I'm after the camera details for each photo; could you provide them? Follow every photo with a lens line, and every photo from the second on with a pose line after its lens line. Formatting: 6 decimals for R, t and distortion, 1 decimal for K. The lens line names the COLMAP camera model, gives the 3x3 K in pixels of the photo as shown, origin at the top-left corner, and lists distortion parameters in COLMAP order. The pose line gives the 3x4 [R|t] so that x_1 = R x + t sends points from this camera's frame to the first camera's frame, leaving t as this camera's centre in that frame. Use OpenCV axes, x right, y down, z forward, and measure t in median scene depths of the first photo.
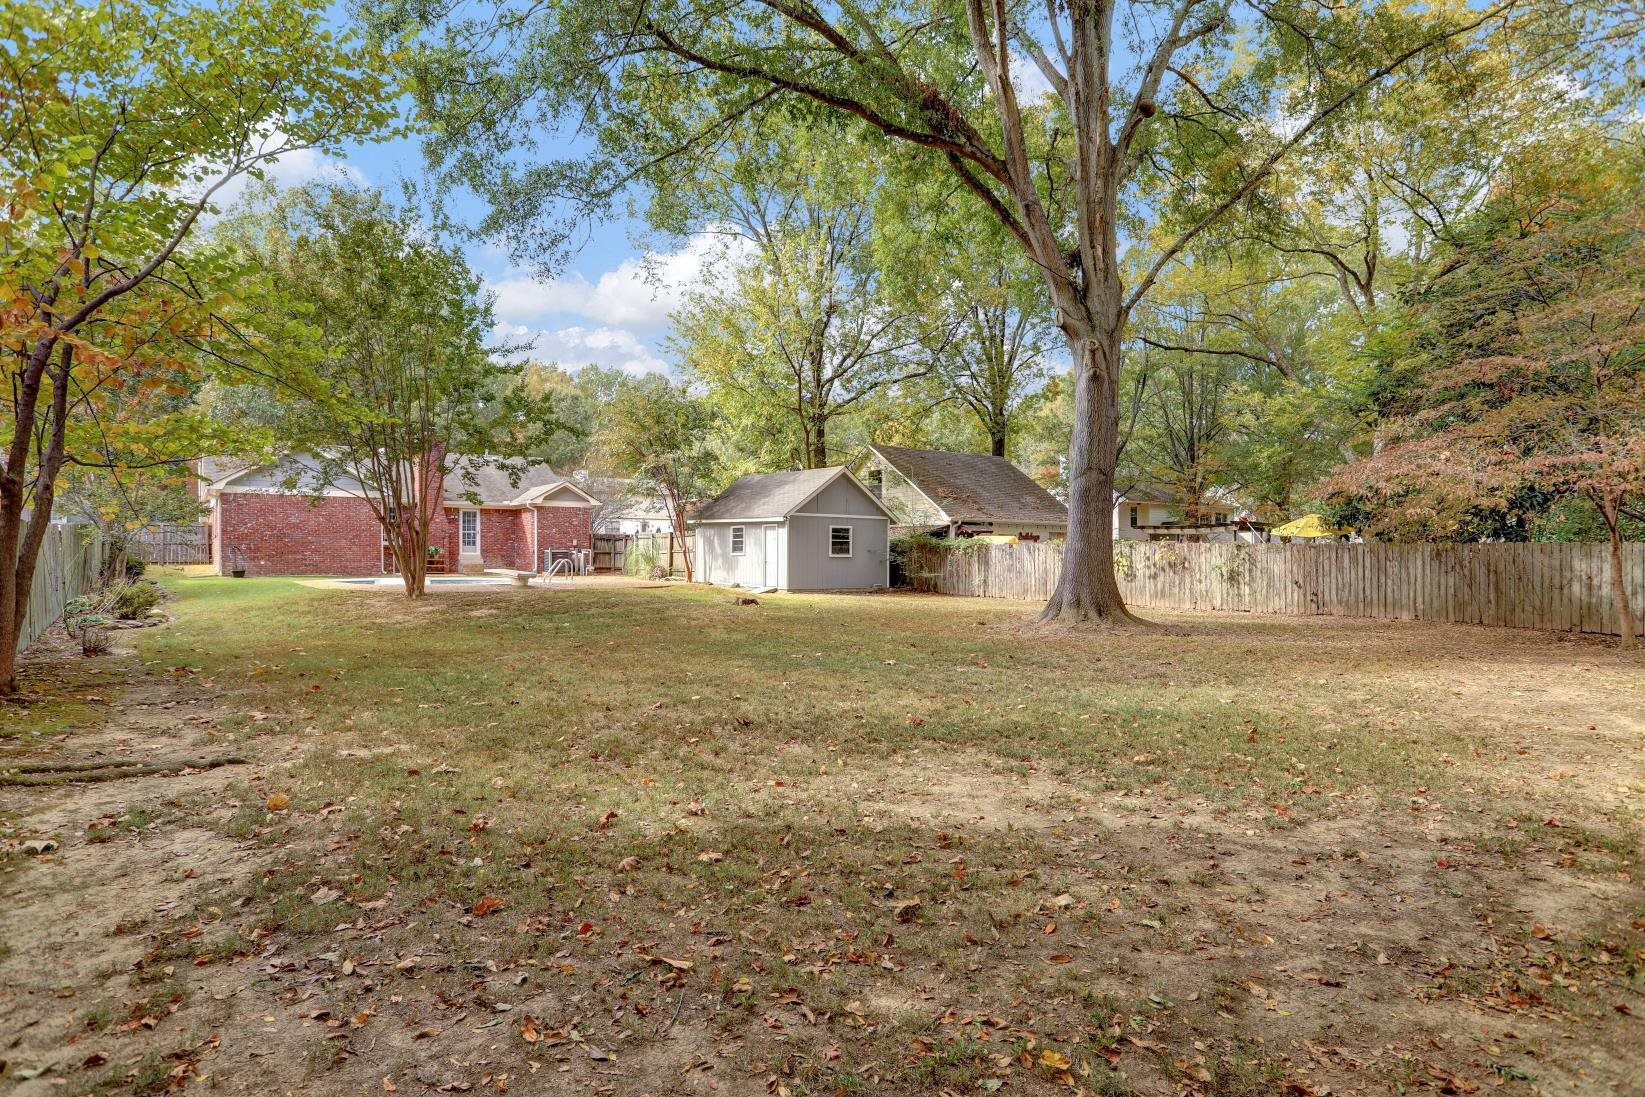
lens RADIAL K [[799.2, 0, 836.6], [0, 799.2, 549.6], [0, 0, 1]] dist [-0.060441, 0.000485]
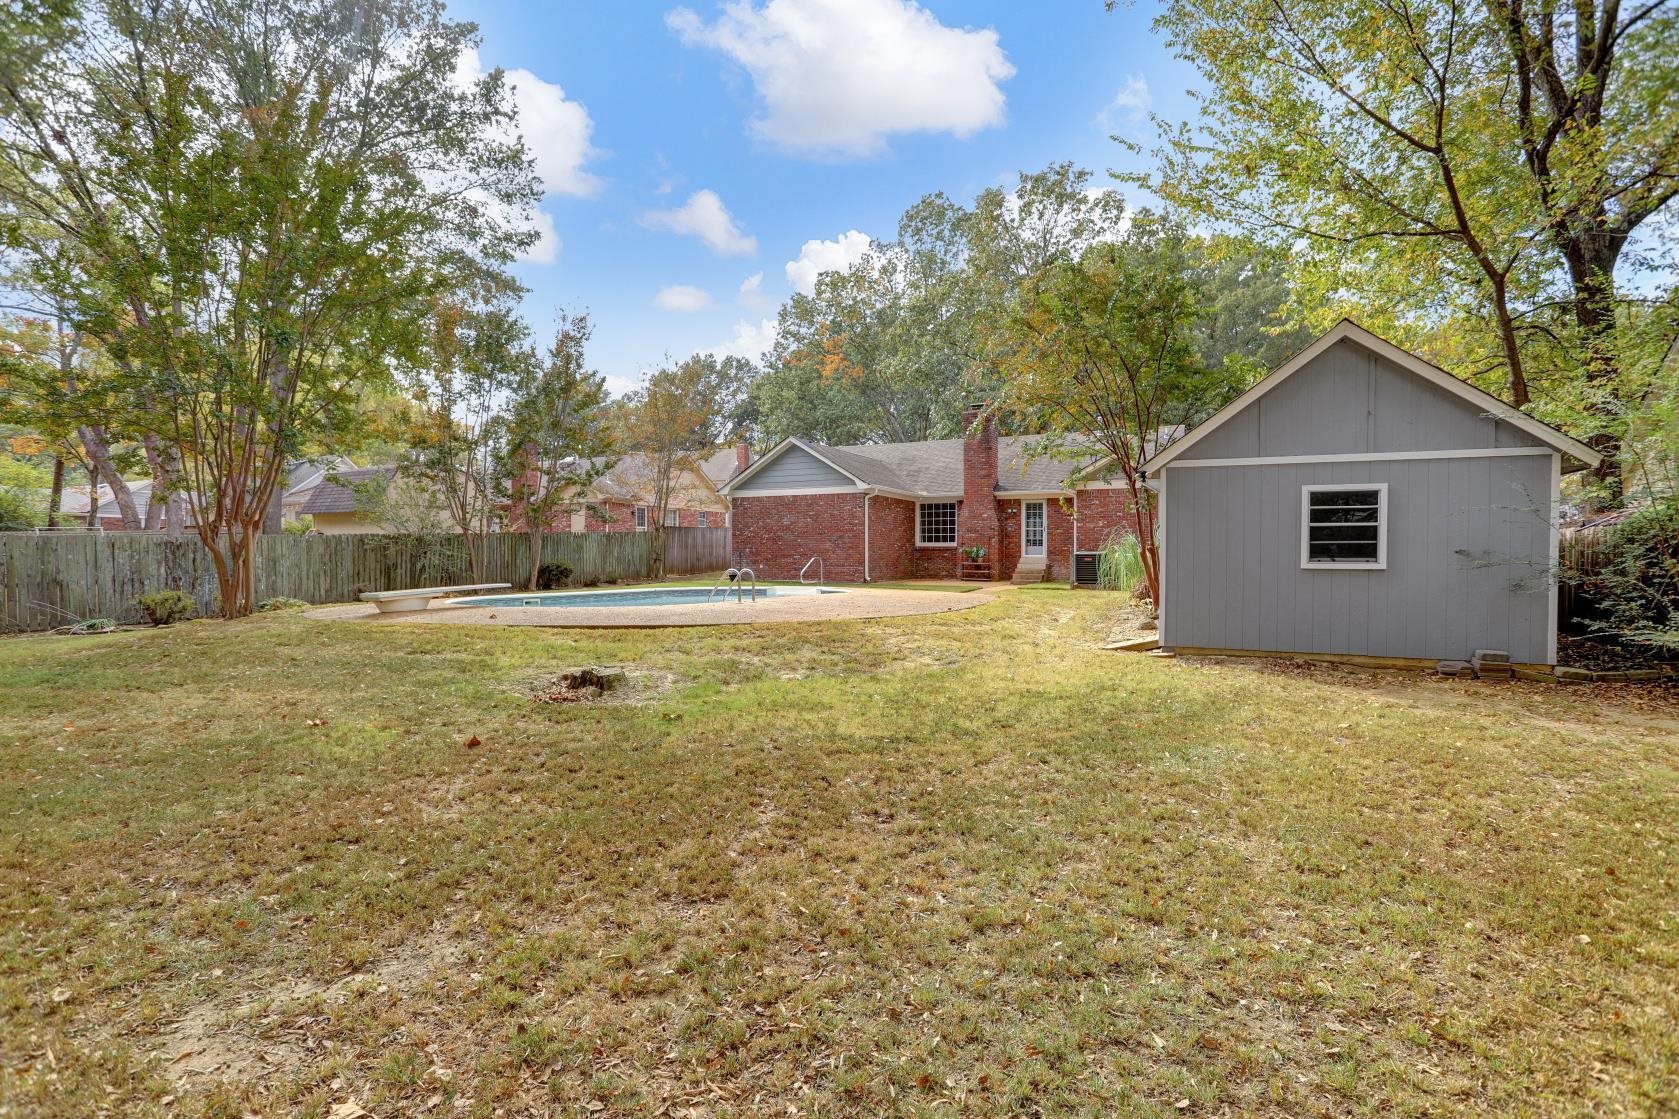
lens RADIAL K [[779.3, 0, 931.0], [0, 779.3, 562.0], [0, 0, 1]] dist [-0.024662, 0.000044]
pose [[0.452869, 0.009312, -0.891528, 0.212115], [0.006767, 0.999881, 0.013881, -0.000584], [0.891551, -0.012319, 0.452752, 0.620168]]
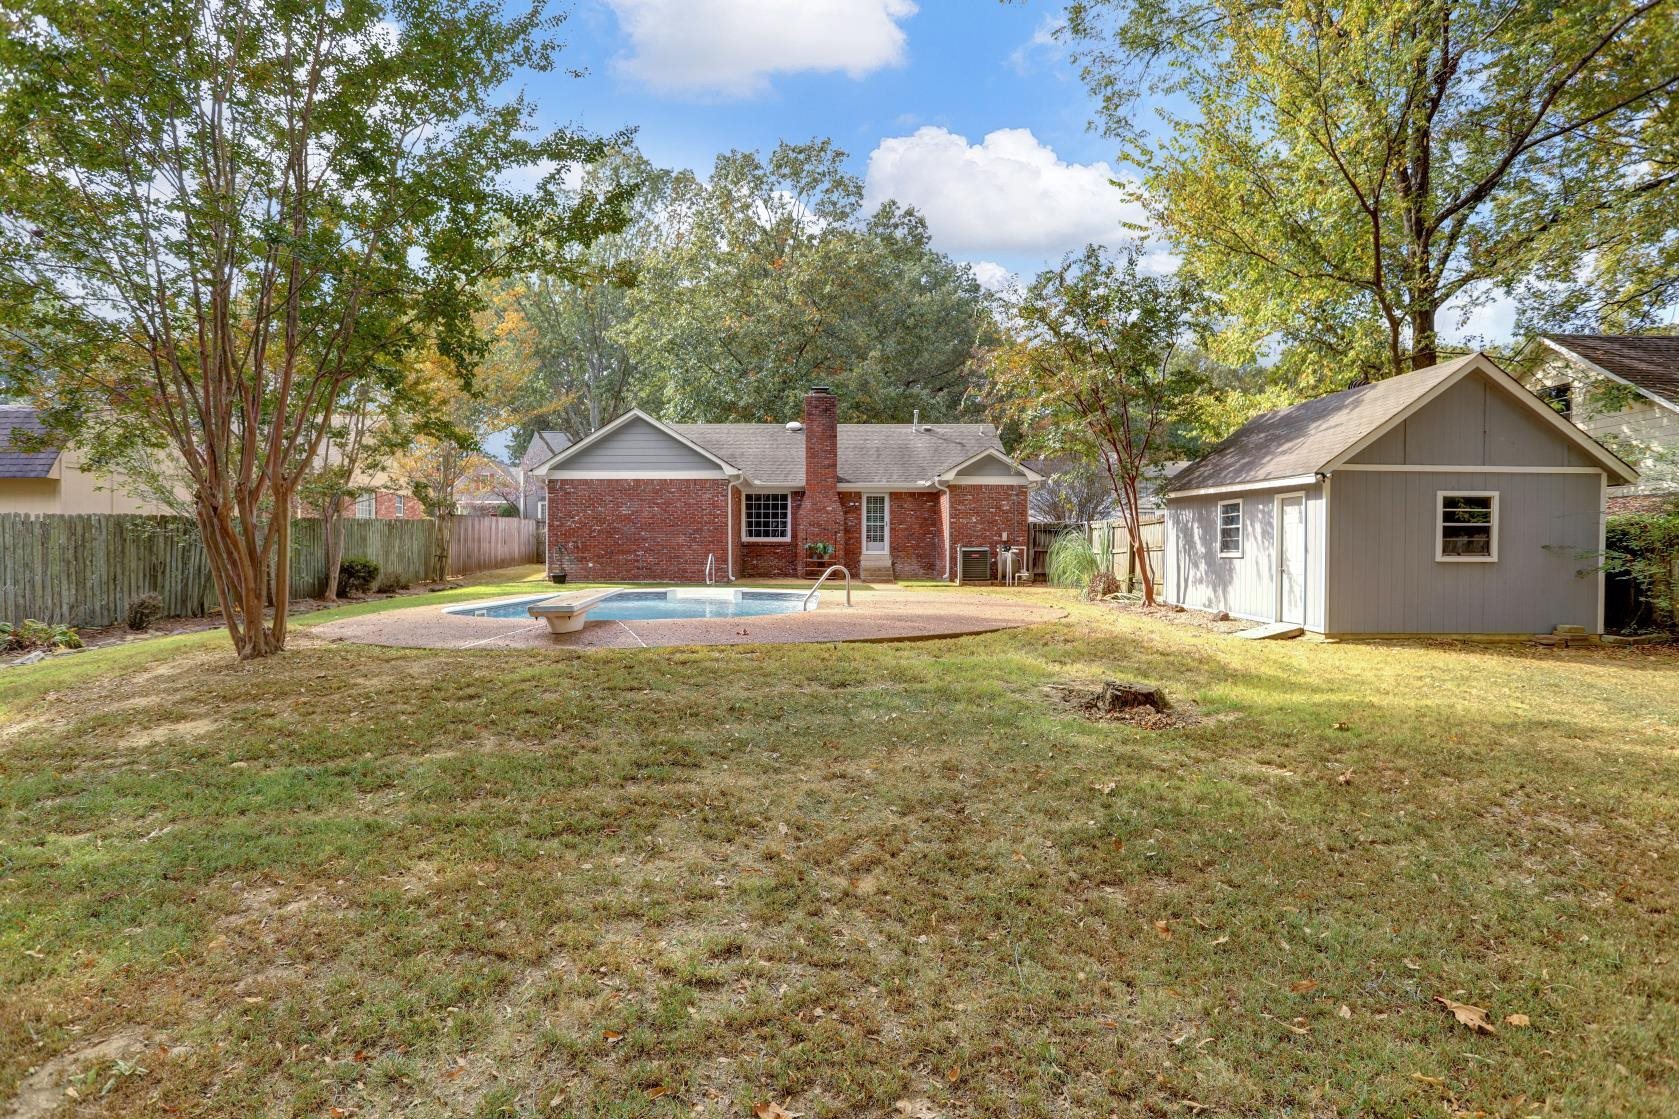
lens RADIAL K [[815.7, 0, 853.9], [0, 815.7, 560.6], [0, 0, 1]] dist [-0.060441, 0.000485]
pose [[0.775846, 0.008523, -0.630865, 0.015094], [0.002182, 0.999867, 0.016192, 0.000315], [0.630919, -0.013939, 0.775723, 0.426273]]
